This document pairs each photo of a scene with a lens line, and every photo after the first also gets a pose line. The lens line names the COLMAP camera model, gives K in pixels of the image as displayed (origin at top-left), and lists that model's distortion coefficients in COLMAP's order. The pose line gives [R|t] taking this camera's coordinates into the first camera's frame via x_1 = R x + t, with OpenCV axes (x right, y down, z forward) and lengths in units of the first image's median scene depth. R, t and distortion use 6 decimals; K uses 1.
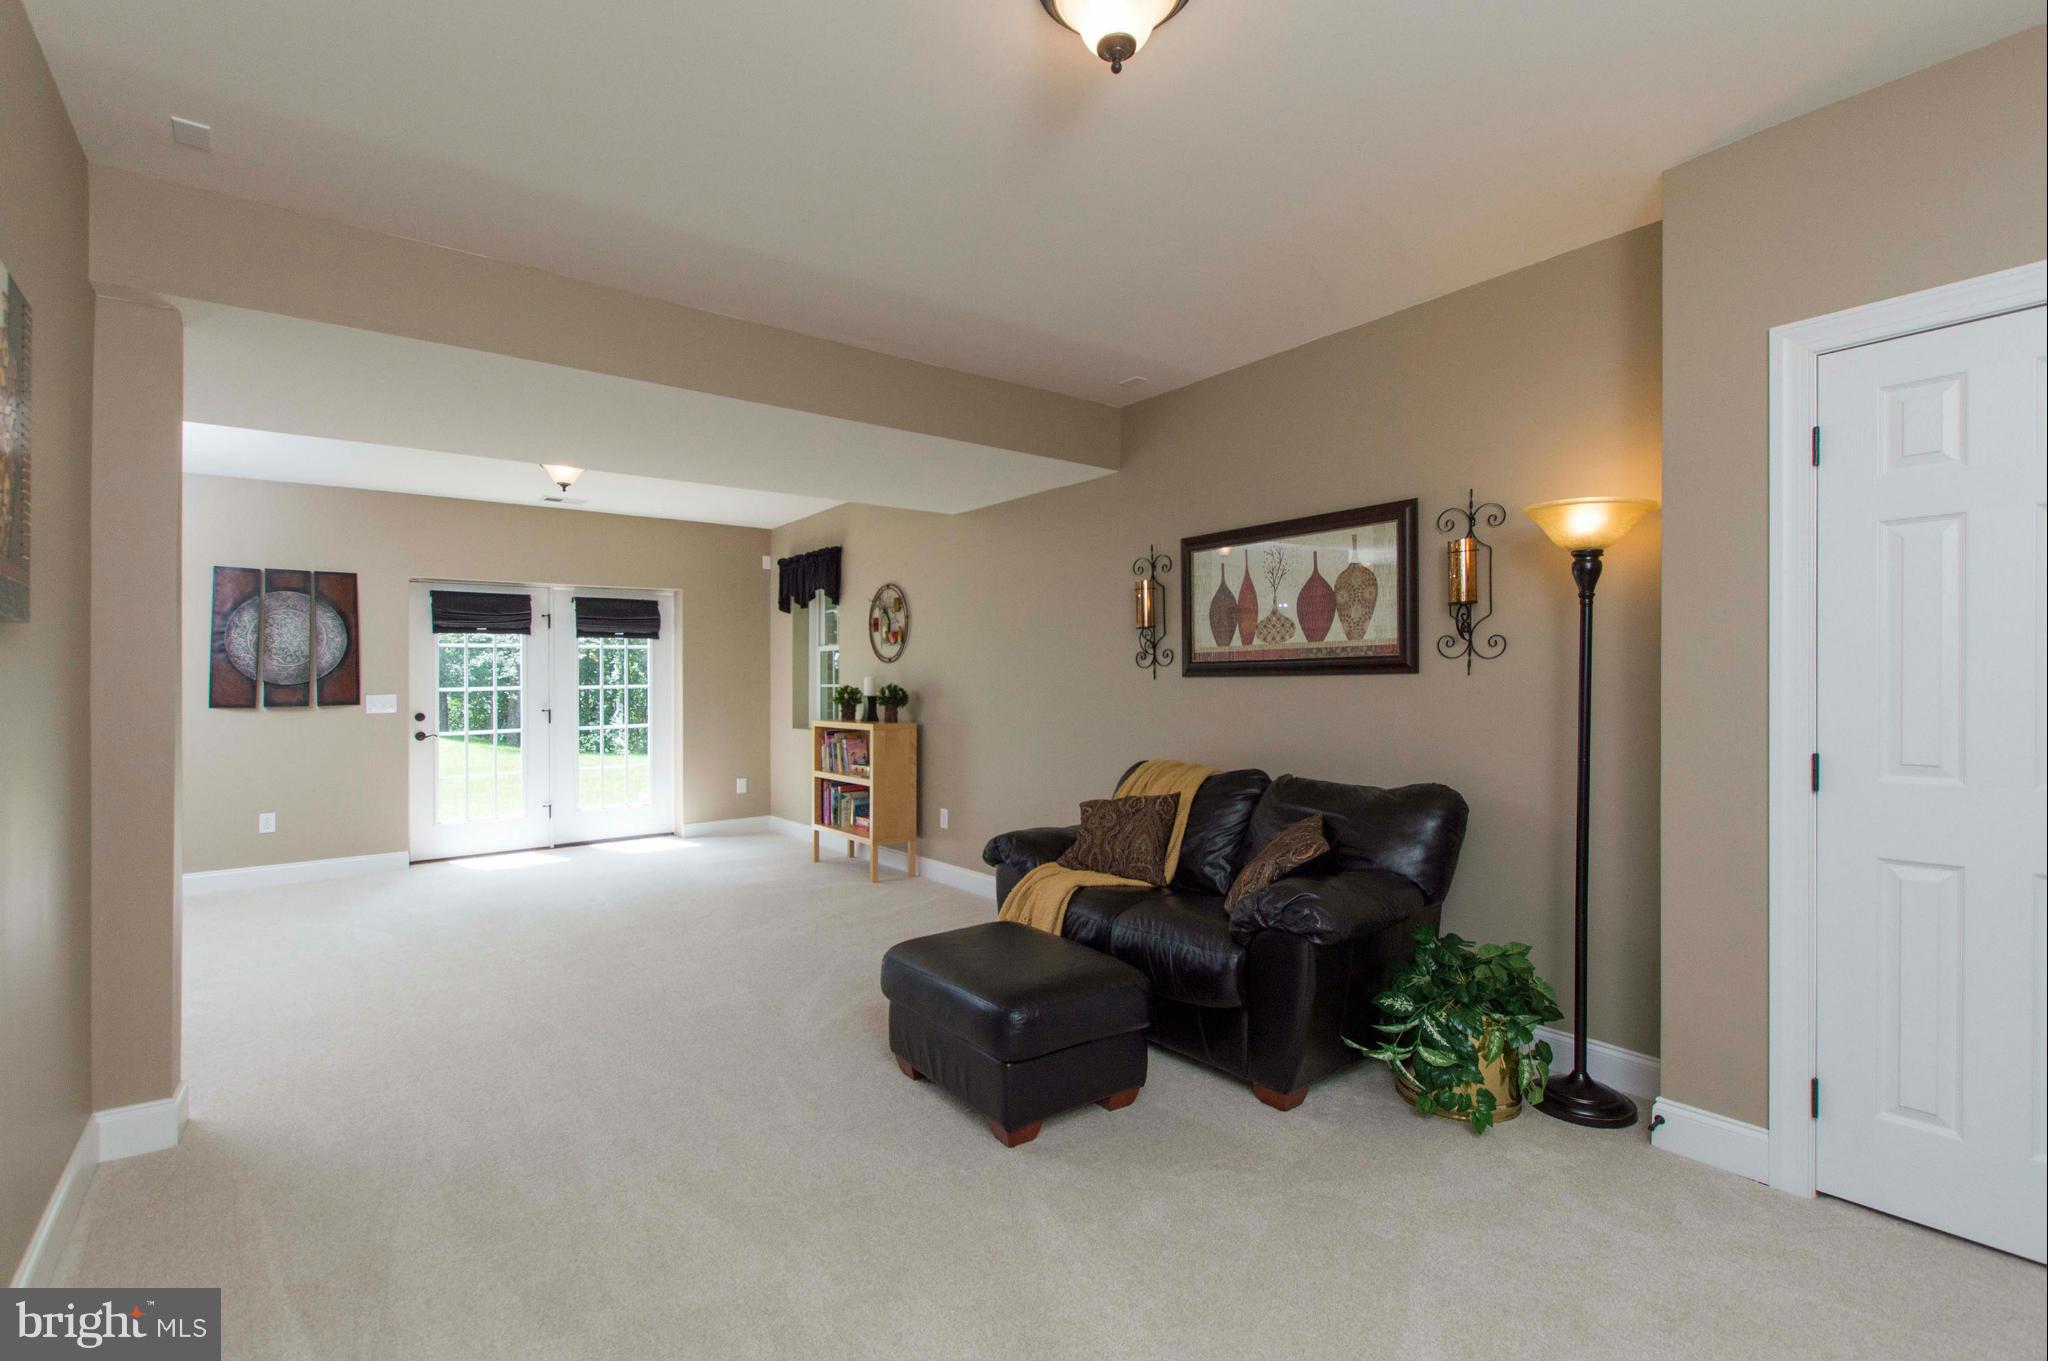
lens RADIAL K [[921.4, 0, 1026.5], [0, 921.4, 679.2], [0, 0, 1]] dist [0.005604, -0.002726]
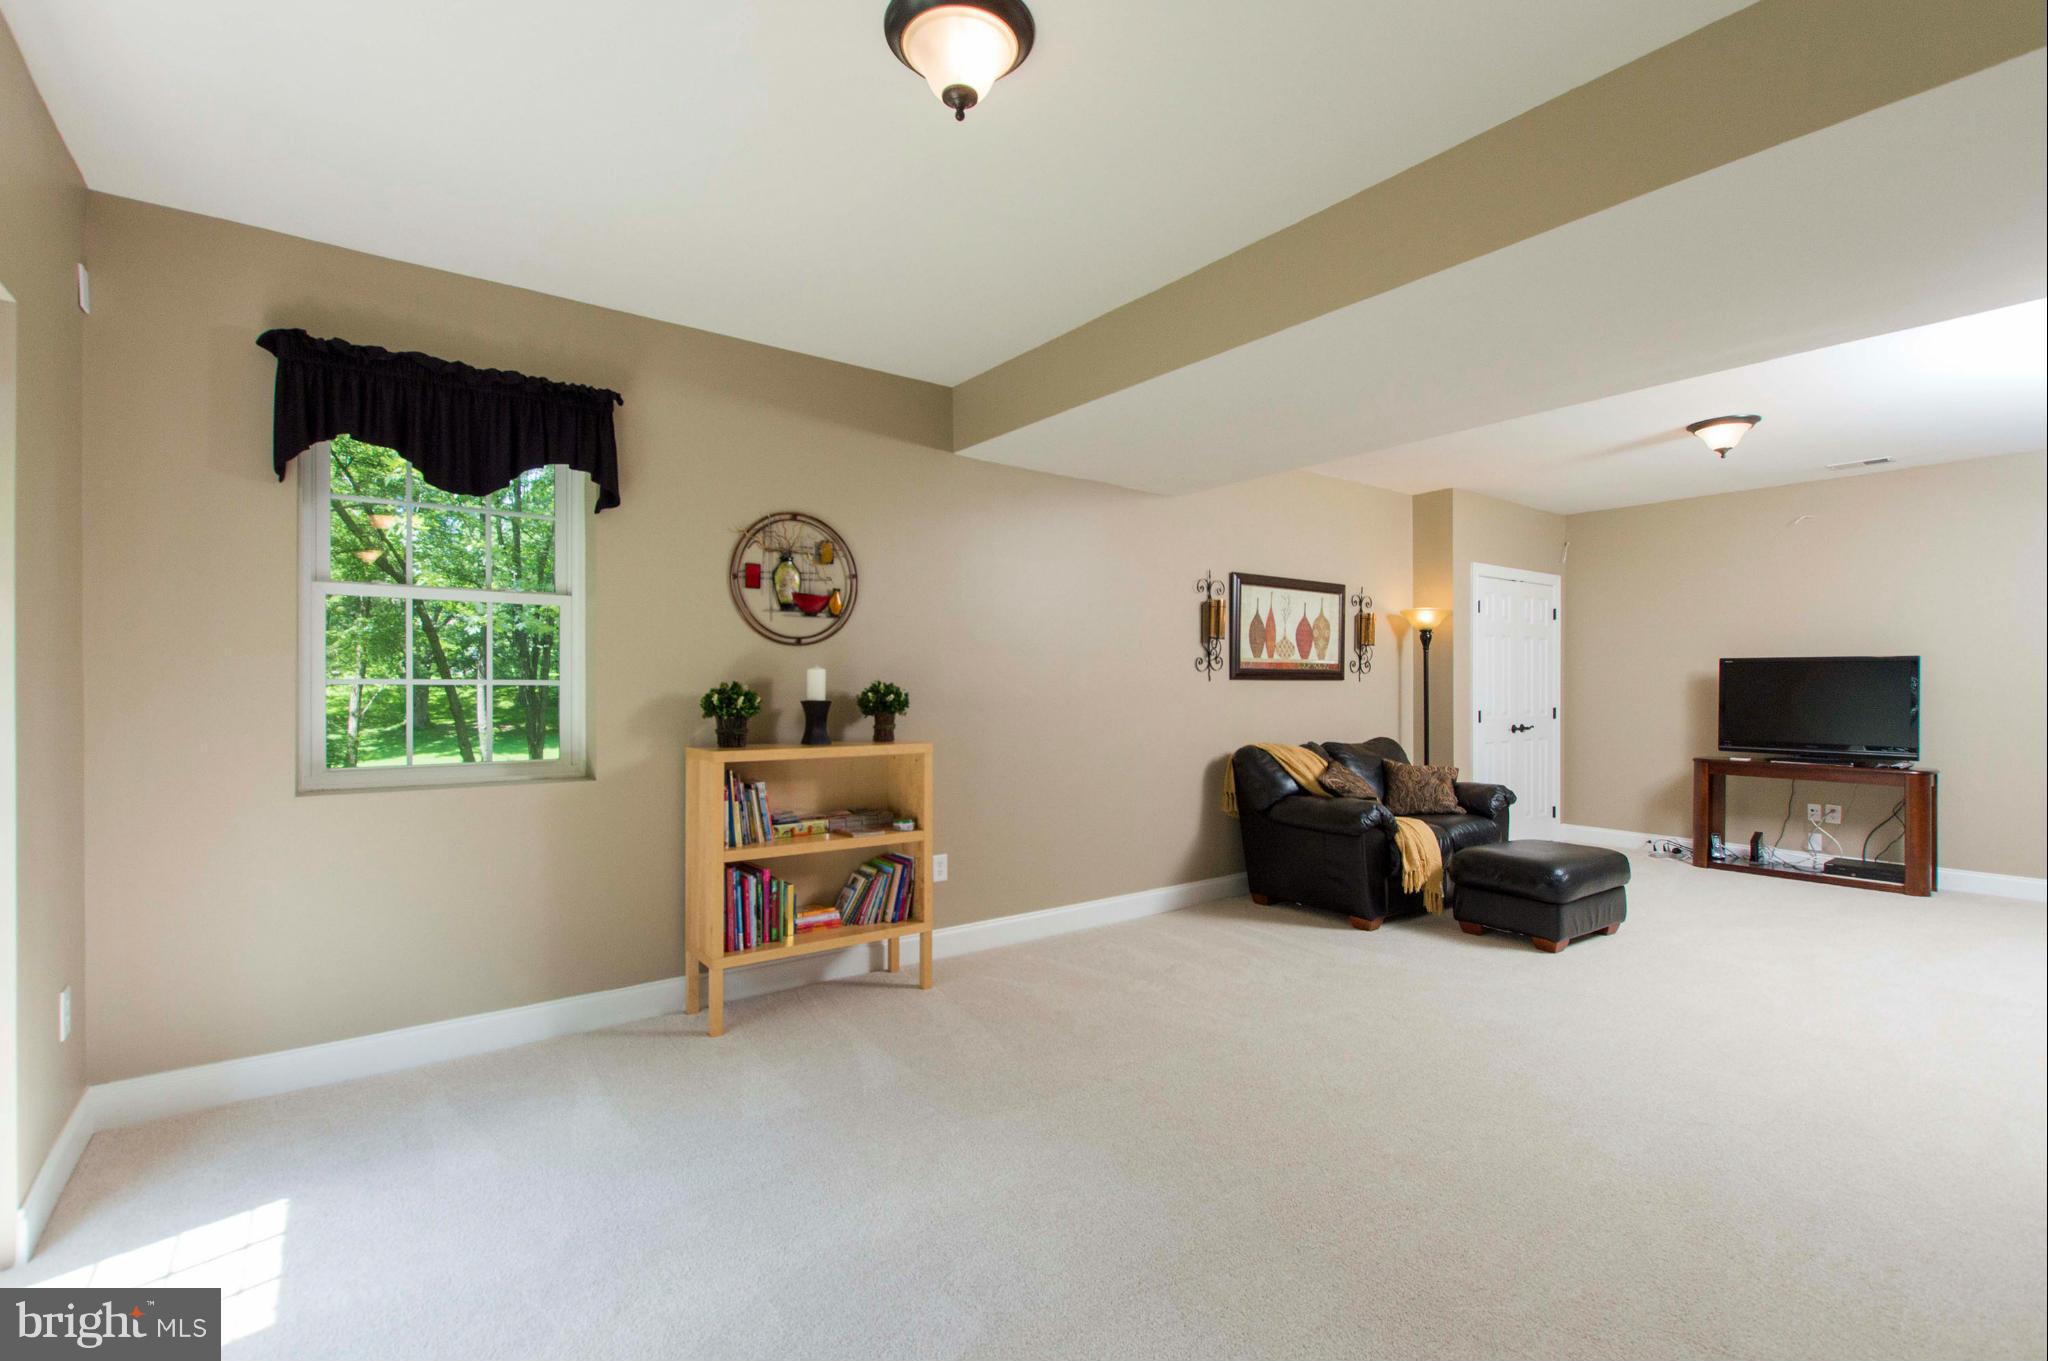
lens RADIAL K [[921.4, 0, 1027.1], [0, 921.4, 689.6], [0, 0, 1]] dist [0.005604, -0.002726]
pose [[0.010588, 0.004171, 0.999935, -0.982423], [-0.006126, 0.999973, -0.004107, 0.016448], [-0.999925, -0.006082, 0.010614, 1.113269]]
